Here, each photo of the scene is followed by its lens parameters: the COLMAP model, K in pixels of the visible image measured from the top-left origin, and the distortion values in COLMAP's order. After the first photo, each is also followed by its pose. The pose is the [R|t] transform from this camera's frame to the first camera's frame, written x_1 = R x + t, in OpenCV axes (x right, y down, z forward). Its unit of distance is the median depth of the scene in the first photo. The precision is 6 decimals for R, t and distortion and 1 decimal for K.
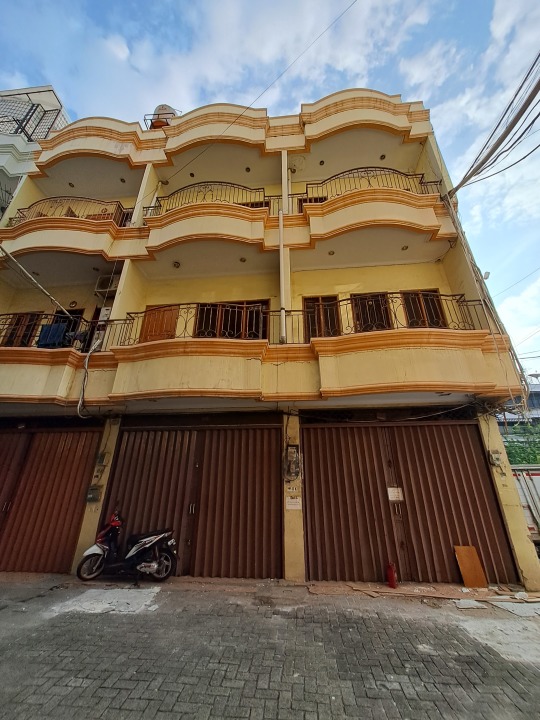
lens RADIAL K [[288.8, 0, 271.0], [0, 288.8, 362.2], [0, 0, 1]] dist [-0.003938, -0.000575]
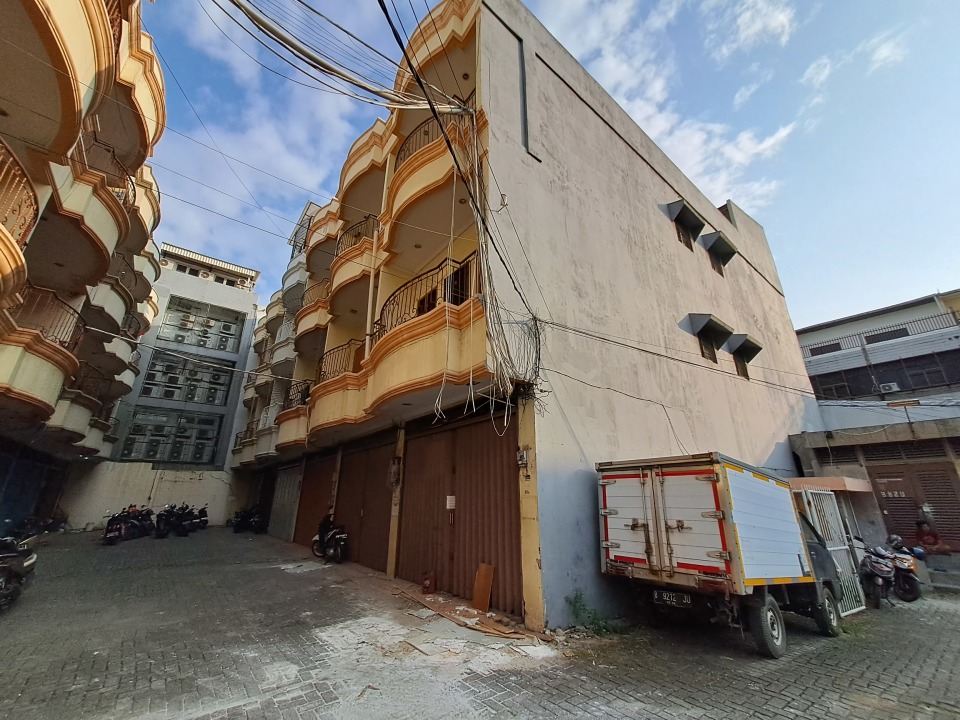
lens RADIAL K [[385.1, 0, 483.7], [0, 385.1, 358.8], [0, 0, 1]] dist [-0.003938, -0.000575]
pose [[0.685398, -0.244971, -0.685726, 1.460837], [0.293134, 0.954859, -0.048123, 0.109643], [0.666560, -0.168026, 0.726268, 0.255348]]
